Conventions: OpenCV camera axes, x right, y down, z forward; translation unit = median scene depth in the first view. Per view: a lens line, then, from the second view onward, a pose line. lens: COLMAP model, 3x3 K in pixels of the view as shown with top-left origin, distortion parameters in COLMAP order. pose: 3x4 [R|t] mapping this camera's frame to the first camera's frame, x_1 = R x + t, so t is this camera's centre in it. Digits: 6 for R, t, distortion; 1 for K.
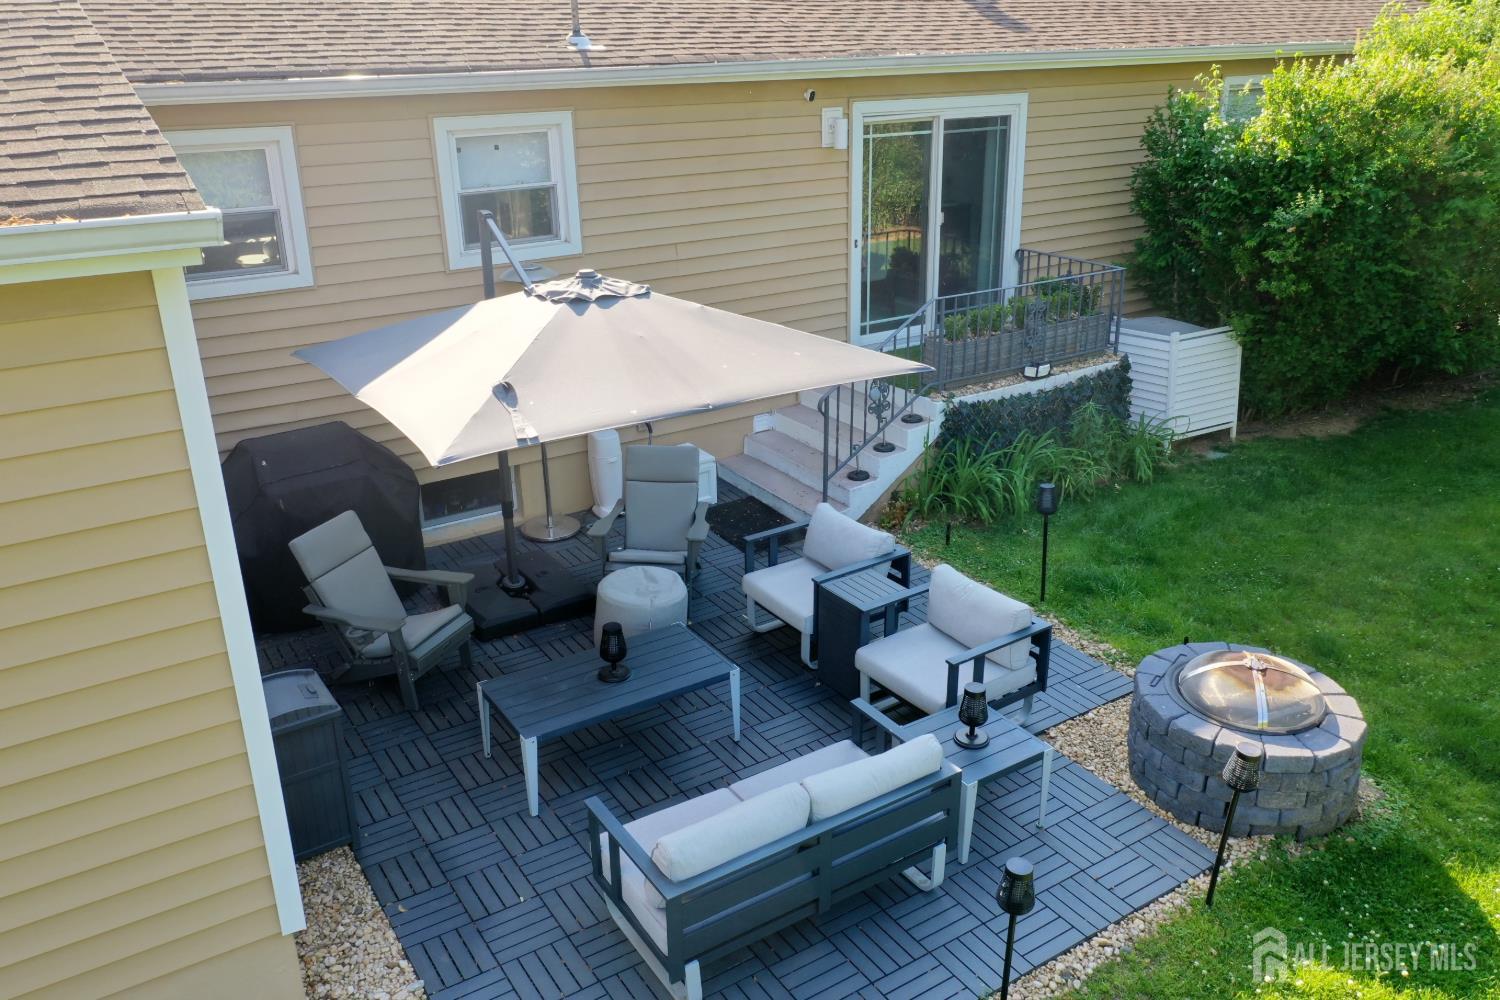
lens RADIAL K [[1193.9, 0, 750.0], [0, 1193.9, 500.0], [0, 0, 1]] dist [-0.041131, 0.001276]
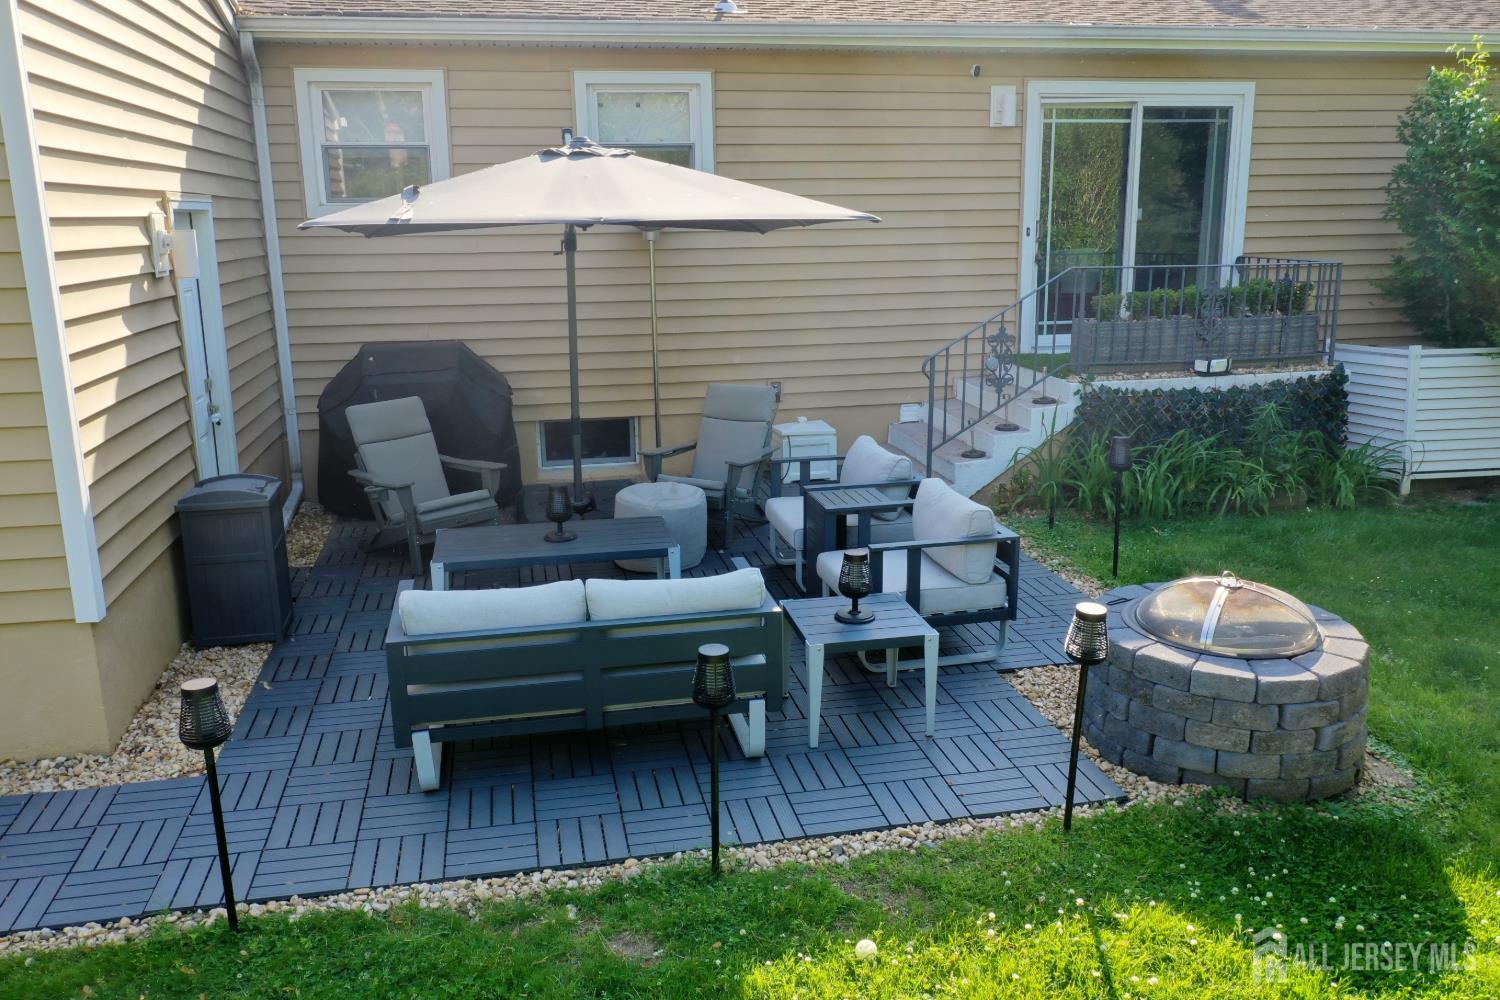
lens RADIAL K [[1195.9, 0, 750.0], [0, 1195.9, 500.0], [0, 0, 1]] dist [0.009418, -0.057216]
pose [[0.931681, 0.087823, -0.352503, 0.262643], [-0.133462, 0.985230, -0.107284, 0.138704], [0.337874, 0.147000, 0.929641, 0.084703]]
